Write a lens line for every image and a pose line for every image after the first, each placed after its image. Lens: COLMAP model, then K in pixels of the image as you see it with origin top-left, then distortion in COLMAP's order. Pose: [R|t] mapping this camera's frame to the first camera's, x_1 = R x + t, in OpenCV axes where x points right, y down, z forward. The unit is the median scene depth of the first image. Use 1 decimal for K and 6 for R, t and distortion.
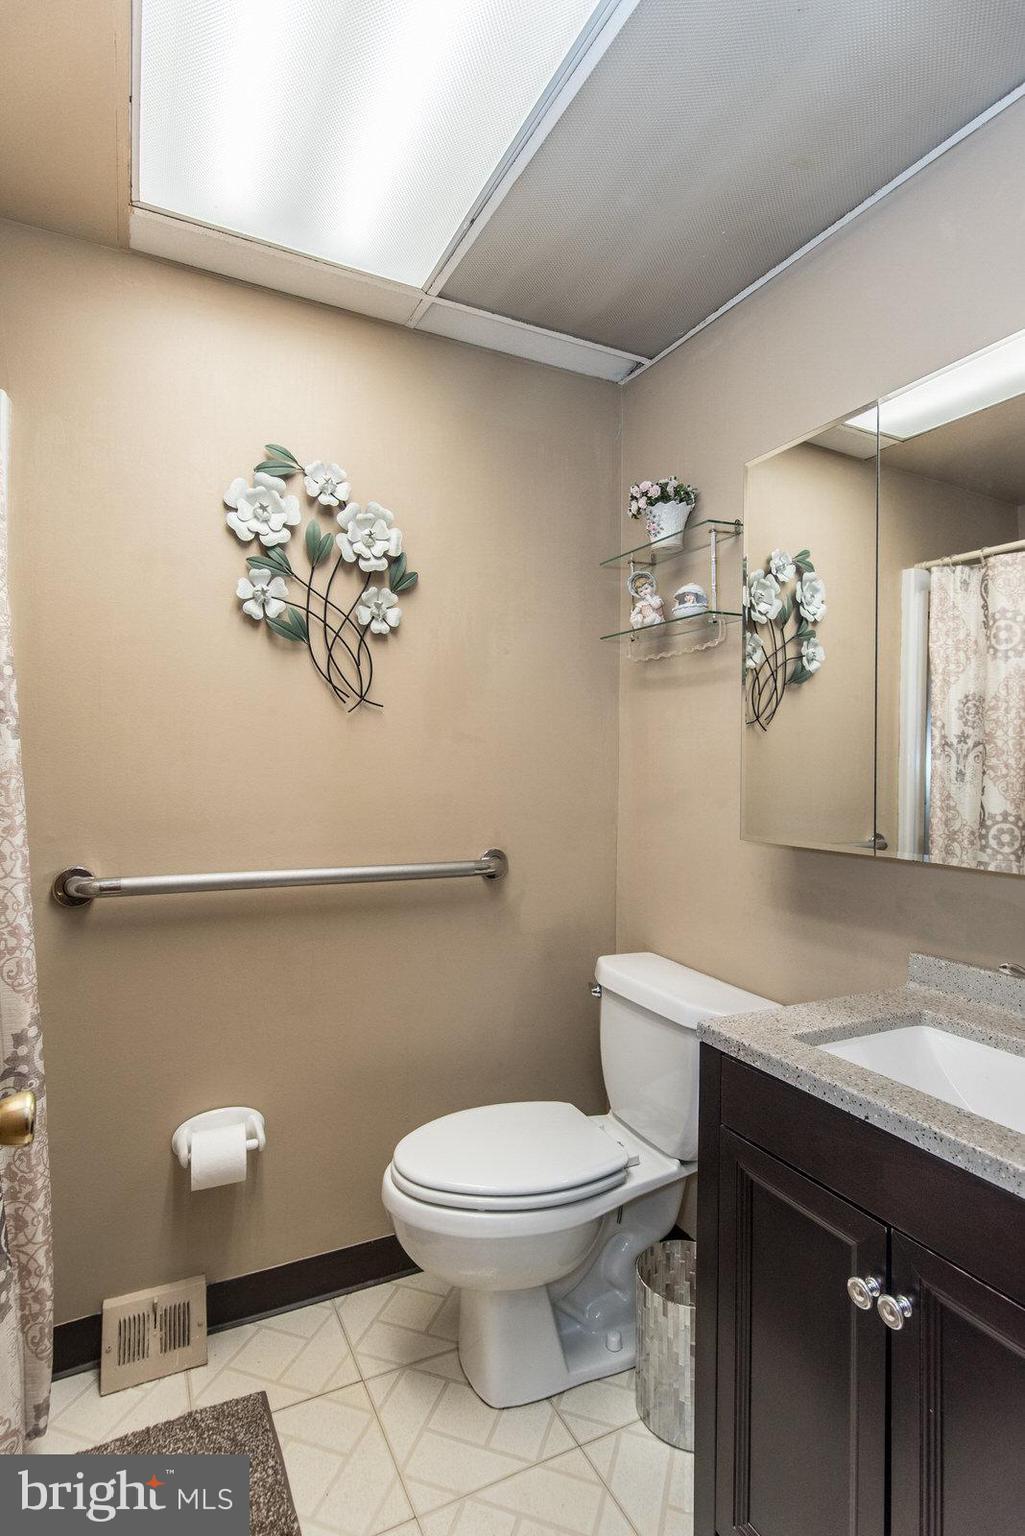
lens RADIAL K [[781.1, 0, 509.6], [0, 781.1, 752.8], [0, 0, 1]] dist [-0.004716, -0.000702]
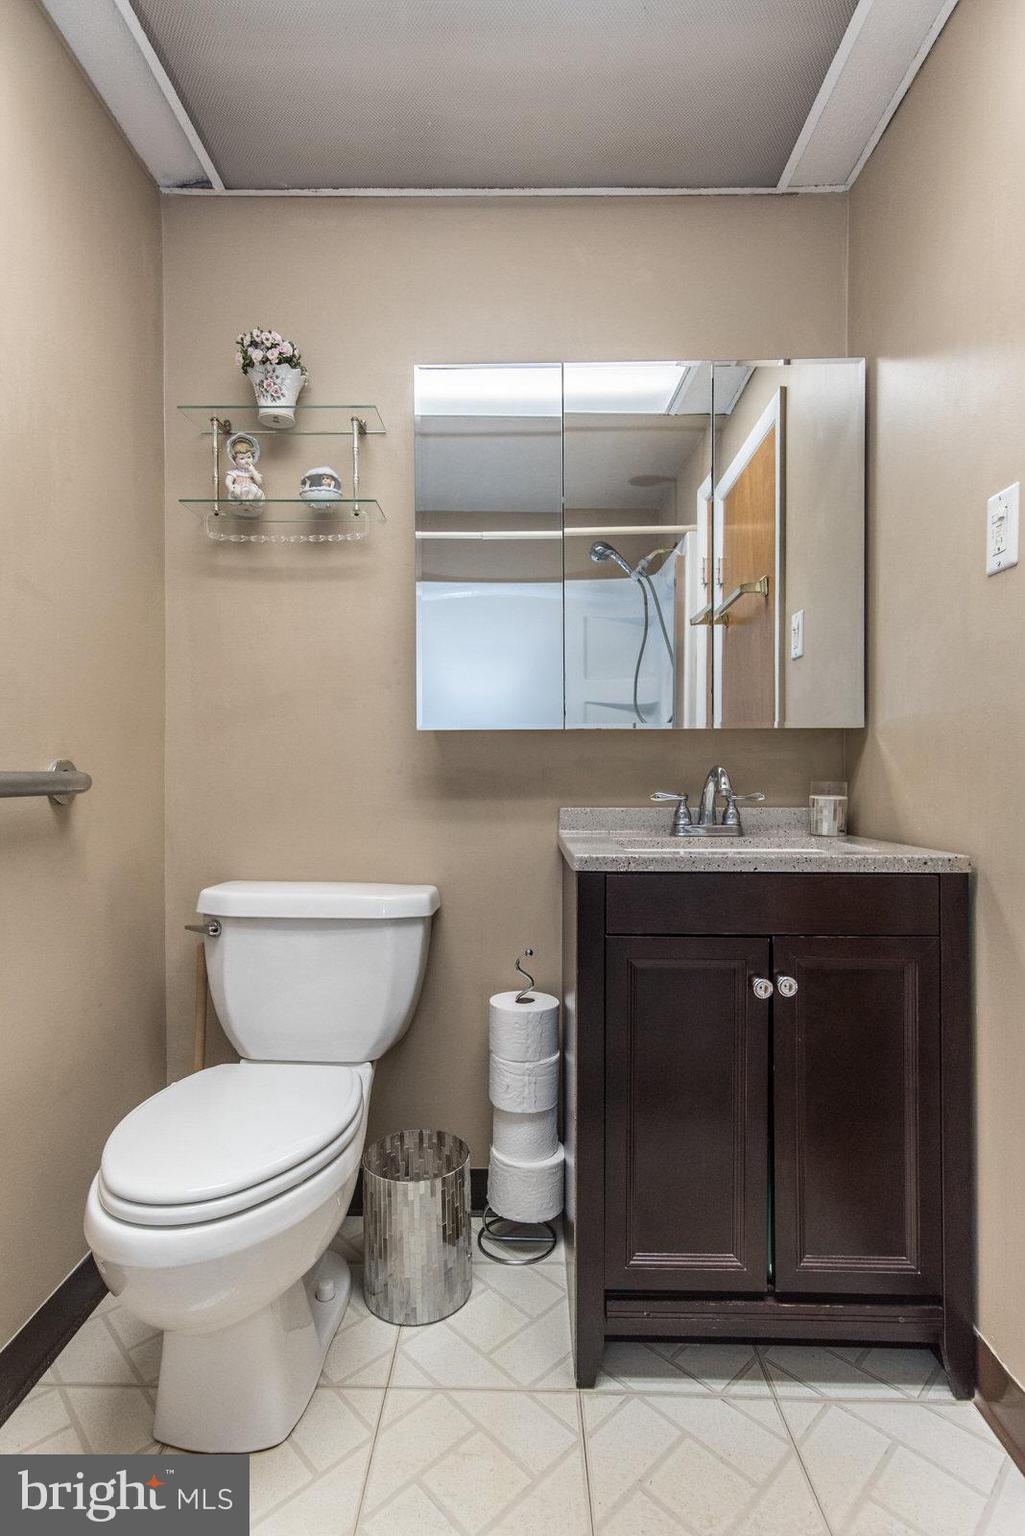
lens RADIAL K [[764.7, 0, 512.5], [0, 764.7, 768.0], [0, 0, 1]] dist [0.003558, 0.000206]
pose [[0.455690, -0.019853, 0.889917, -0.593365], [0.000926, 0.999761, 0.021830, 0.151440], [-0.890138, -0.009123, 0.455599, 0.456751]]
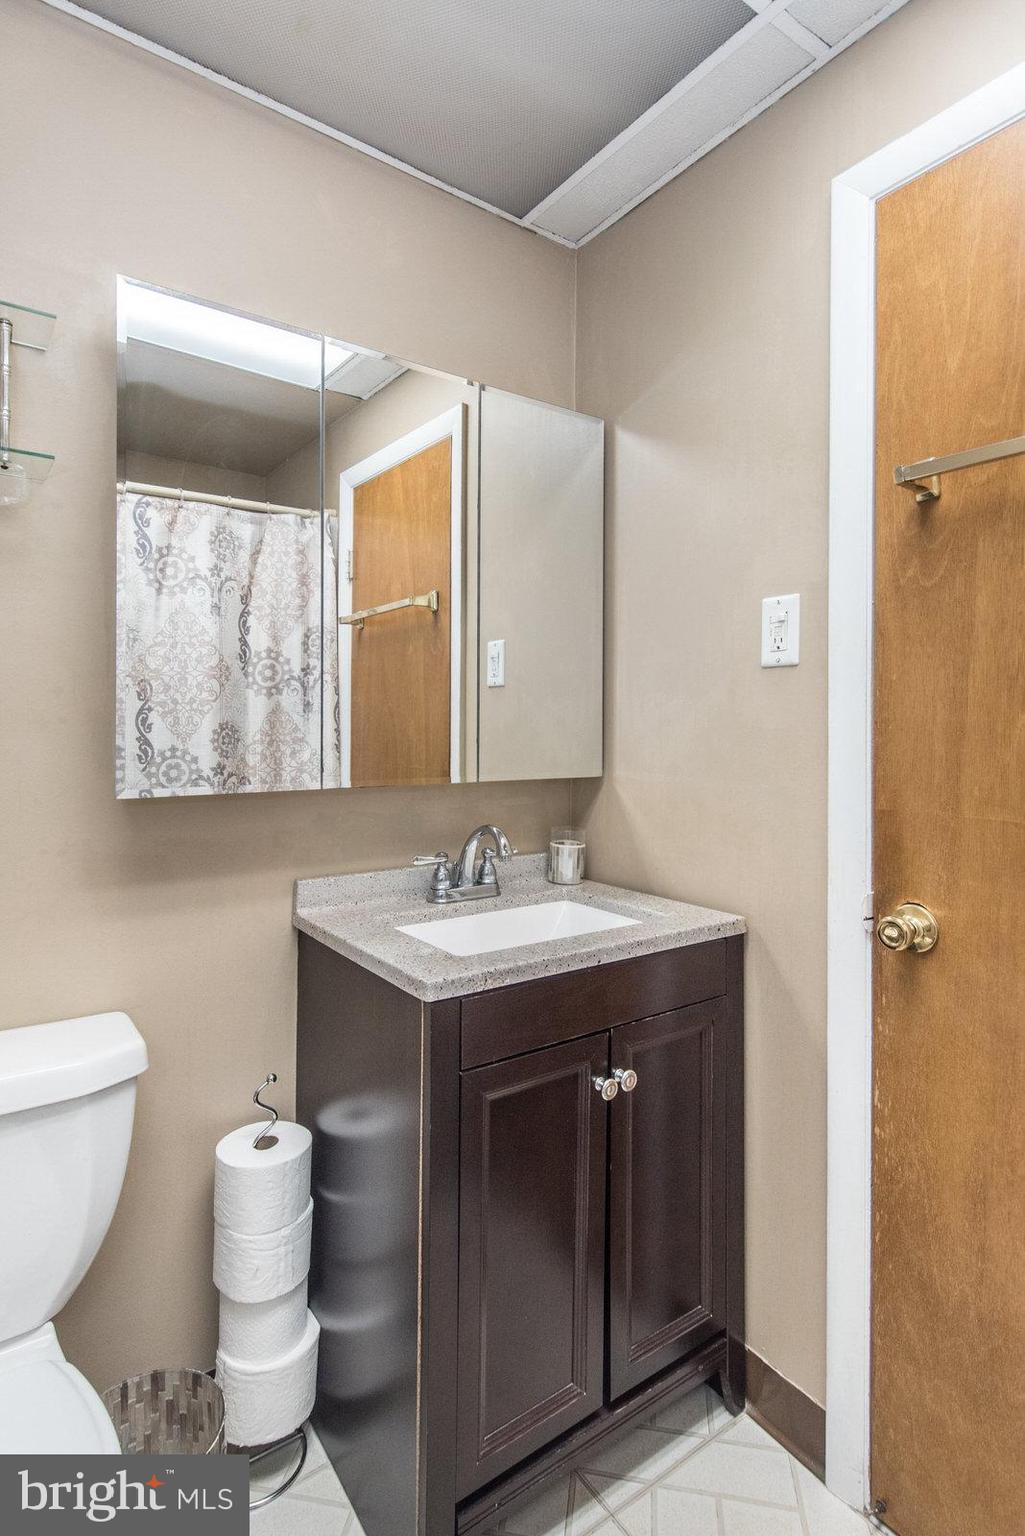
lens RADIAL K [[783.8, 0, 542.8], [0, 783.8, 722.5], [0, 0, 1]] dist [-0.002612, -0.000673]
pose [[-0.169207, -0.010468, 0.985525, -0.512527], [-0.022425, 0.999726, 0.006769, 0.029361], [-0.985325, -0.020955, -0.169396, 0.801125]]
